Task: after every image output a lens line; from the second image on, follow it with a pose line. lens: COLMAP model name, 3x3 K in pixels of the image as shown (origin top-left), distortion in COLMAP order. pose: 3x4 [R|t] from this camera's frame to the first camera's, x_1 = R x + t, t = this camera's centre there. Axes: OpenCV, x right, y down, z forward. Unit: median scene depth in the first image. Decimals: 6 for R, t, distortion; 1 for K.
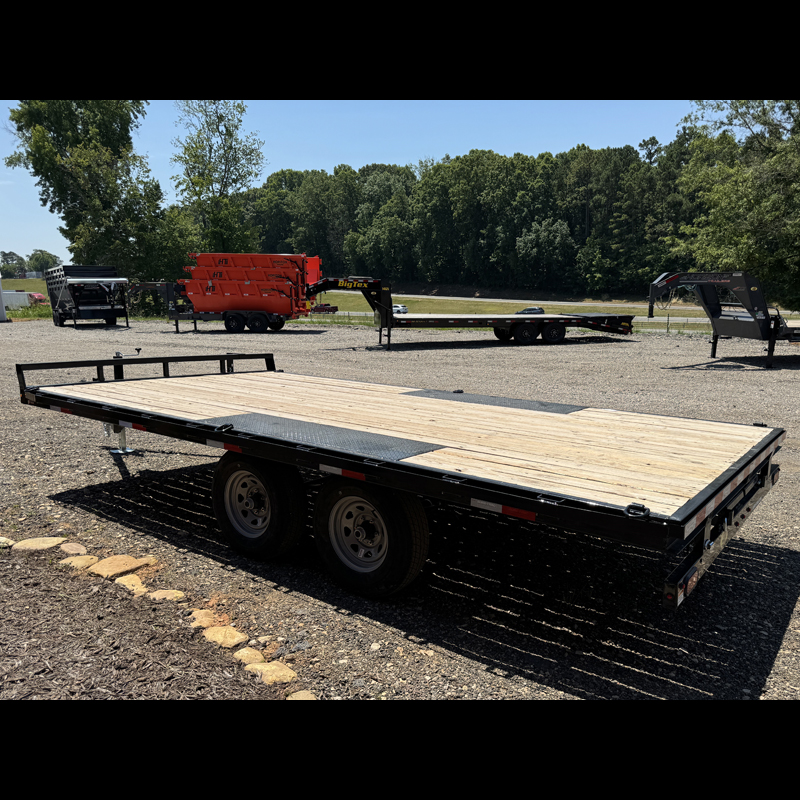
lens RADIAL K [[634.6, 0, 445.7], [0, 634.6, 428.3], [0, 0, 1]] dist [-0.012680, -0.008680]
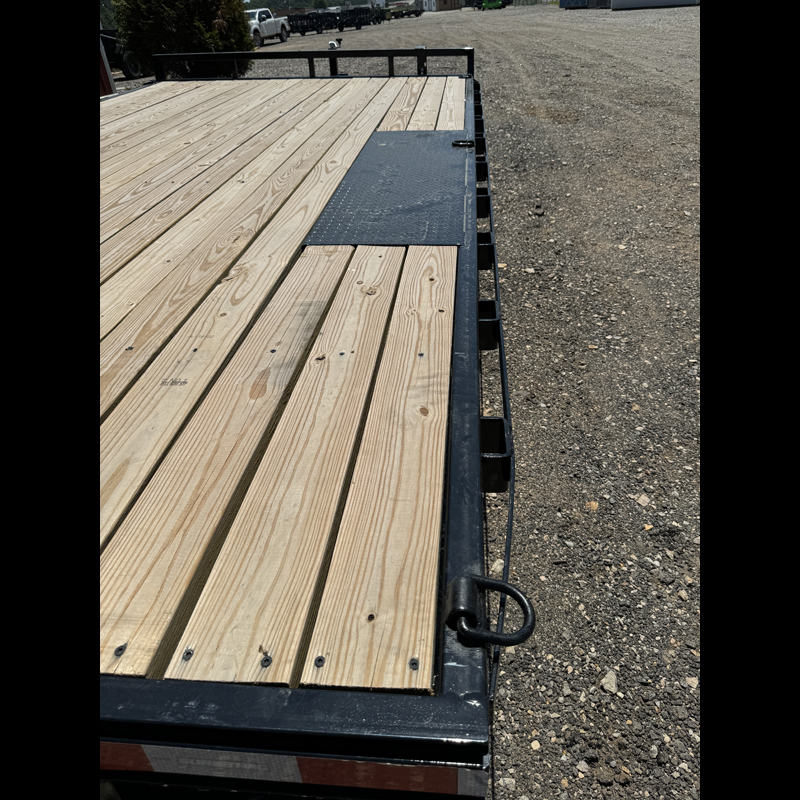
lens RADIAL K [[590.4, 0, 414.5], [0, 590.4, 386.6], [0, 0, 1]] dist [0.041318, -0.075069]
pose [[0.497943, 0.446312, -0.743544, 0.073782], [-0.113096, 0.883497, 0.454580, -0.016168], [0.859803, -0.142263, 0.490408, 0.116254]]
